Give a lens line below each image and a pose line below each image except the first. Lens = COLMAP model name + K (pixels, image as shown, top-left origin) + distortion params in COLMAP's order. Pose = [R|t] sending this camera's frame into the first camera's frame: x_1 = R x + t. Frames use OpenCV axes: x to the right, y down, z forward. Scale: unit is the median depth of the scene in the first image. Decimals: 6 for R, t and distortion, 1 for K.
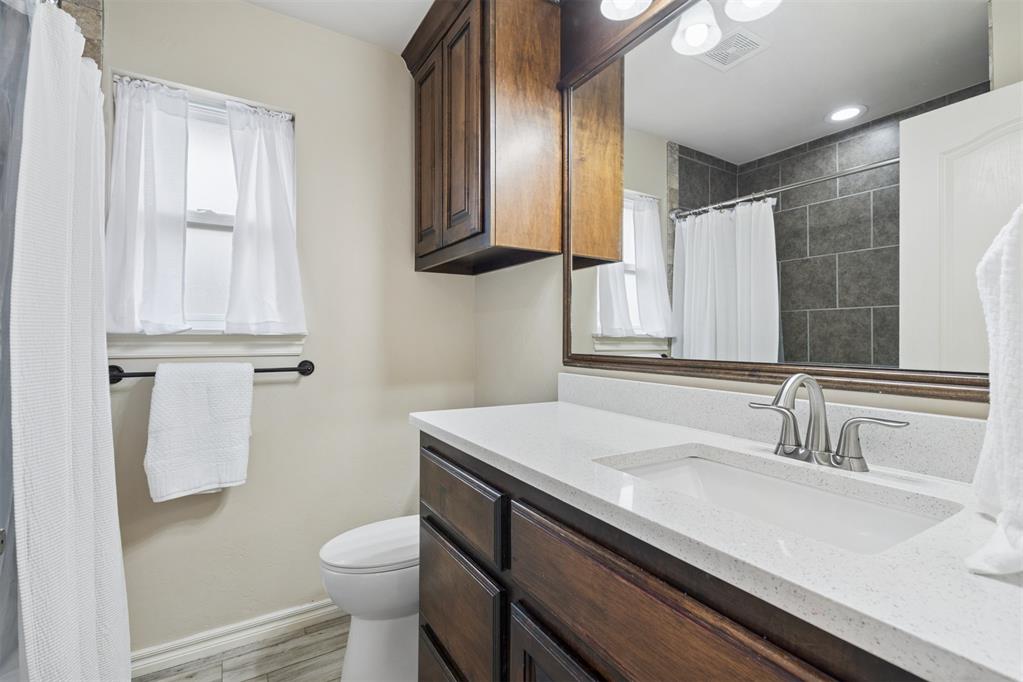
lens RADIAL K [[463.5, 0, 511.8], [0, 463.5, 339.1], [0, 0, 1]] dist [0.011668, 0.000346]
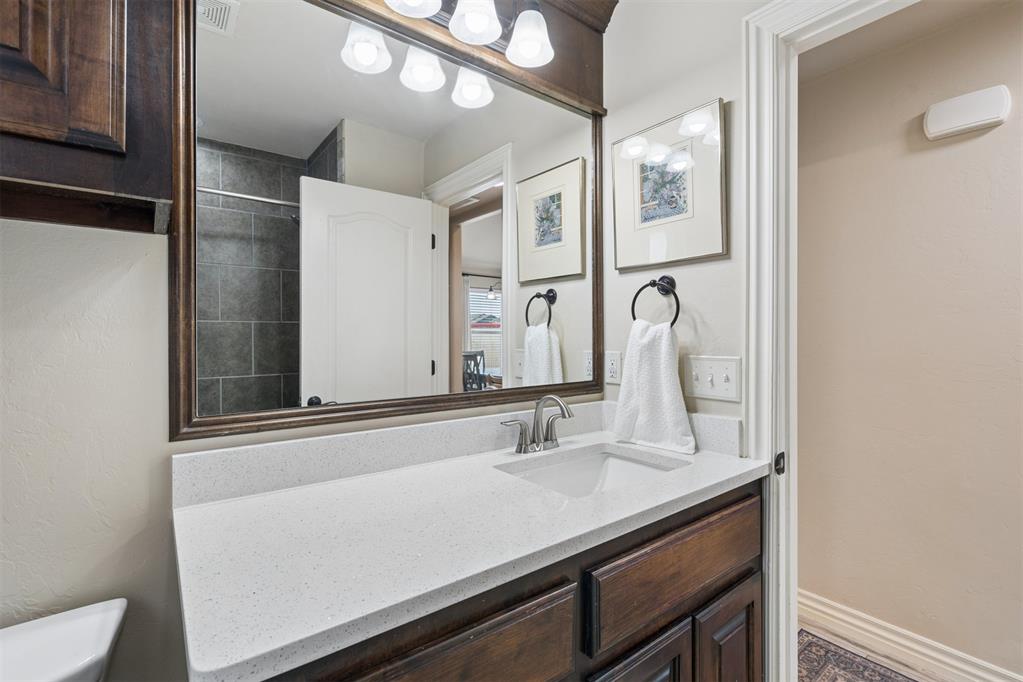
lens RADIAL K [[463.5, 0, 511.8], [0, 463.5, 339.1], [0, 0, 1]] dist [0.011668, 0.000346]
pose [[-0.125241, -0.001226, 0.992126, -0.935388], [0.003266, 0.999993, 0.001648, -0.116493], [-0.992121, 0.003446, -0.125236, 1.348124]]
